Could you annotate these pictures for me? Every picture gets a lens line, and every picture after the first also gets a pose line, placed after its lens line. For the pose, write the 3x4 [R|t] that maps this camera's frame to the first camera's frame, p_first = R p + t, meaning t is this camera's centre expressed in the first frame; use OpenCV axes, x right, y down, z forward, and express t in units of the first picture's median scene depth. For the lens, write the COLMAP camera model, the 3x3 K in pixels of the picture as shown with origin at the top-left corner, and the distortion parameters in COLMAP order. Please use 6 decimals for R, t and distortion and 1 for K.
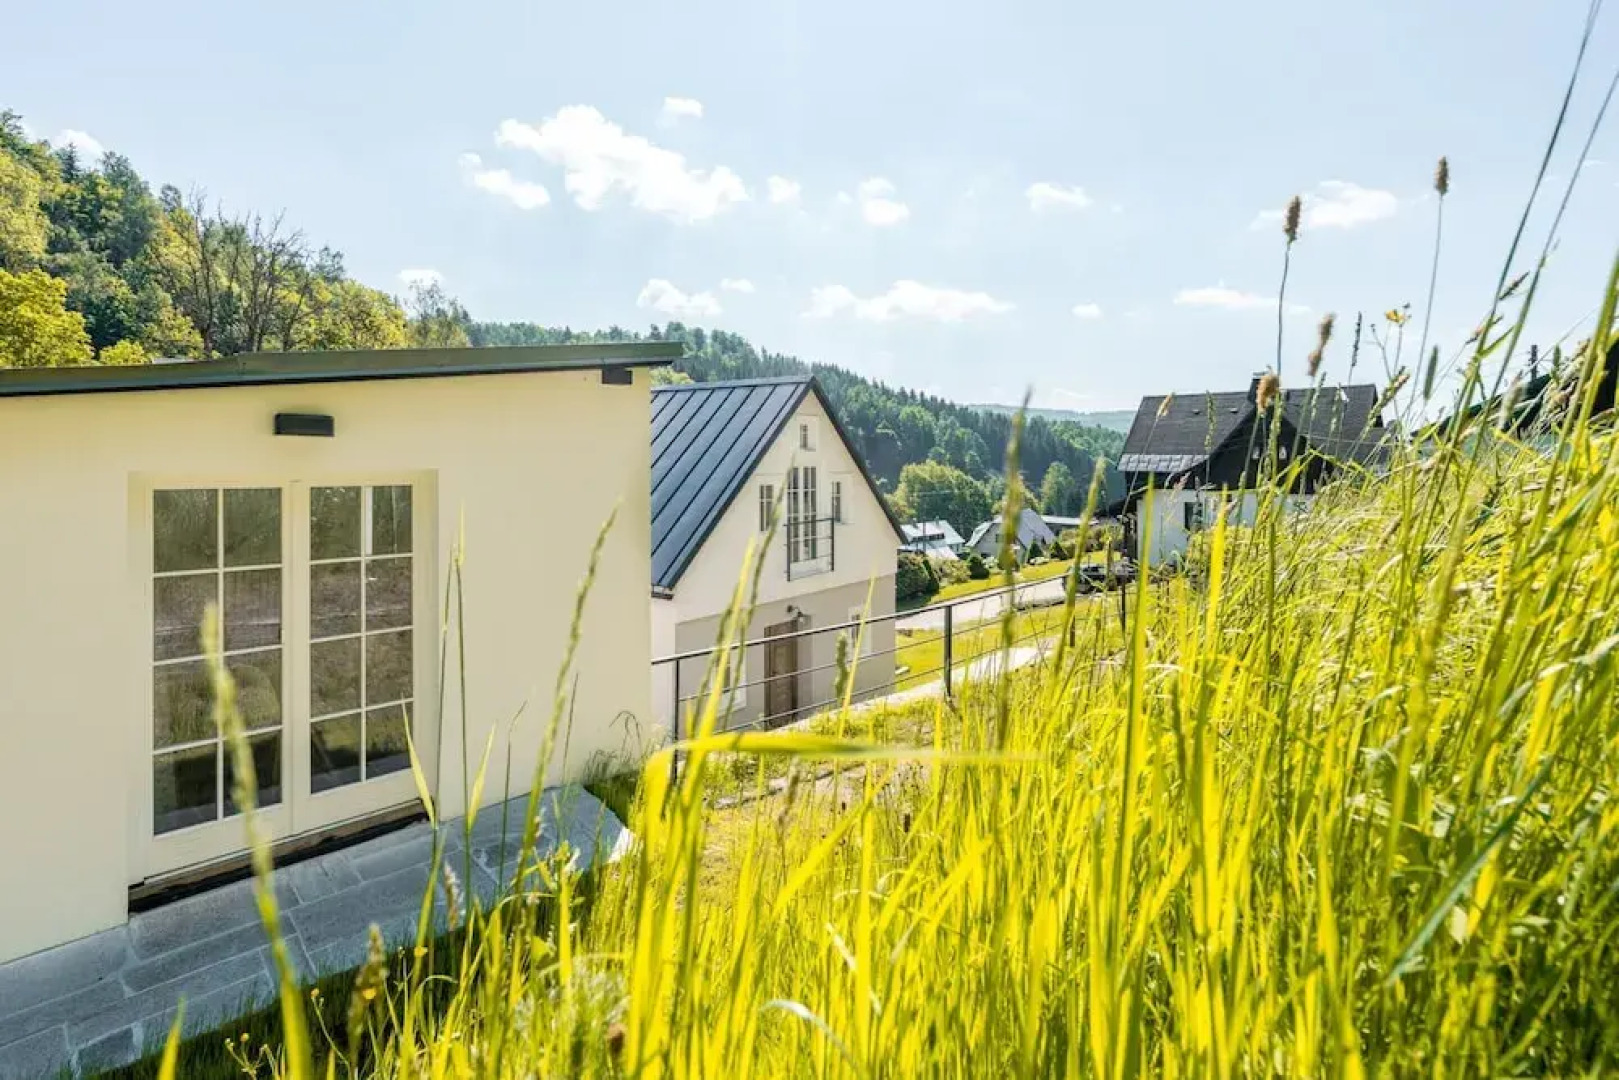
lens RADIAL K [[812.4, 0, 795.4], [0, 812.4, 444.7], [0, 0, 1]] dist [0.001865, -0.000931]
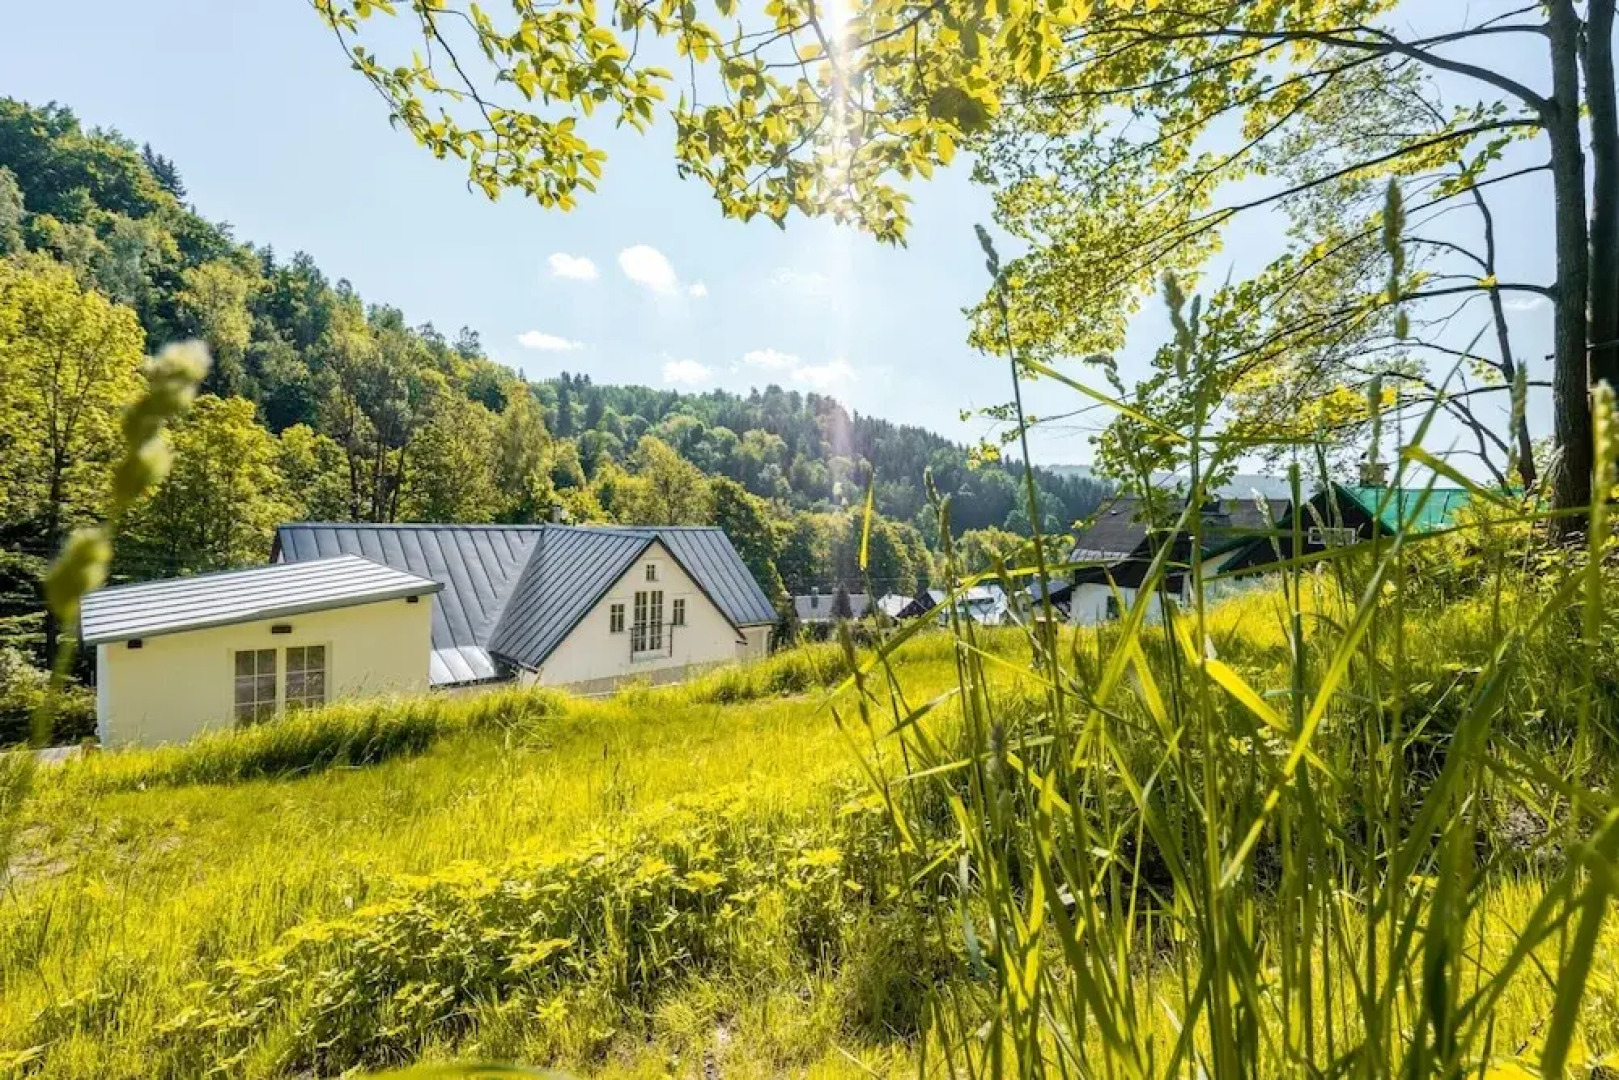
lens RADIAL K [[816.1, 0, 813.3], [0, 816.1, 503.1], [0, 0, 1]] dist [0.003947, 0.001524]
pose [[0.988878, 0.031293, -0.145397, 0.098977], [-0.027987, 0.999302, 0.024729, -0.034698], [0.146069, -0.020385, 0.989064, -0.095409]]
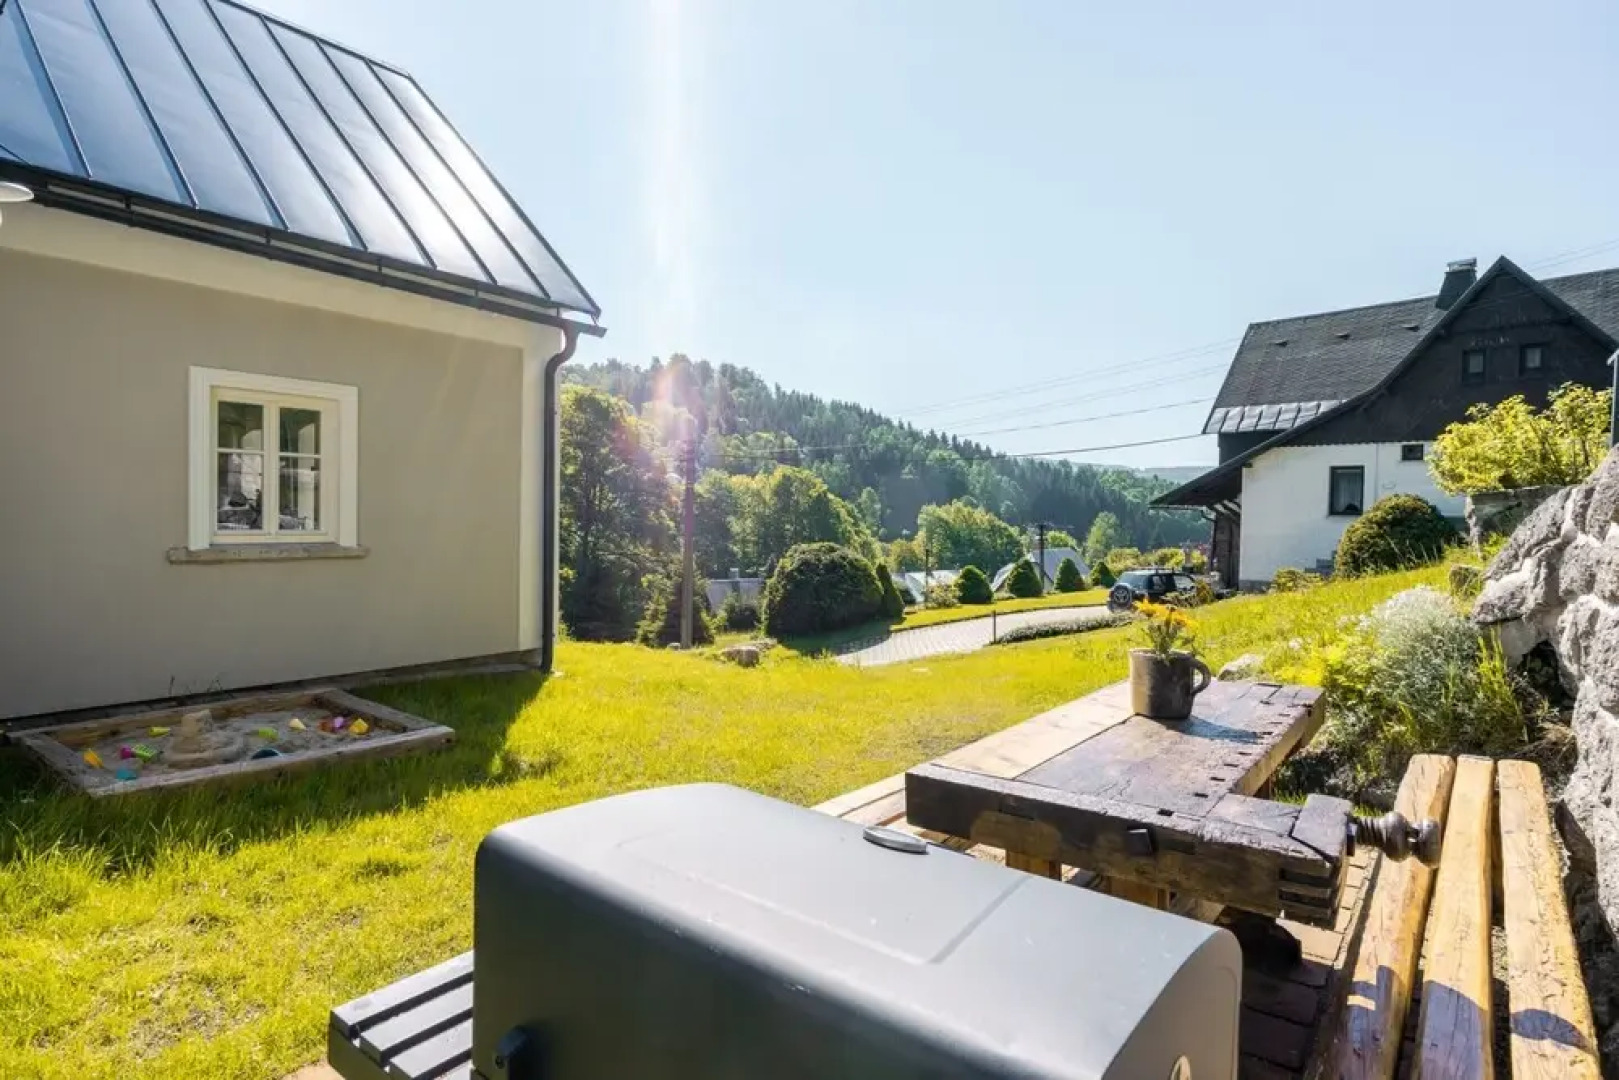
lens RADIAL K [[799.9, 0, 809.5], [0, 799.9, 540.0], [0, 0, 1]] dist [0.000261, 0.000271]
pose [[0.998878, 0.016619, -0.044338, 0.058137], [-0.015582, 0.999599, 0.023640, 0.048124], [0.044713, -0.022922, 0.998737, 0.176355]]
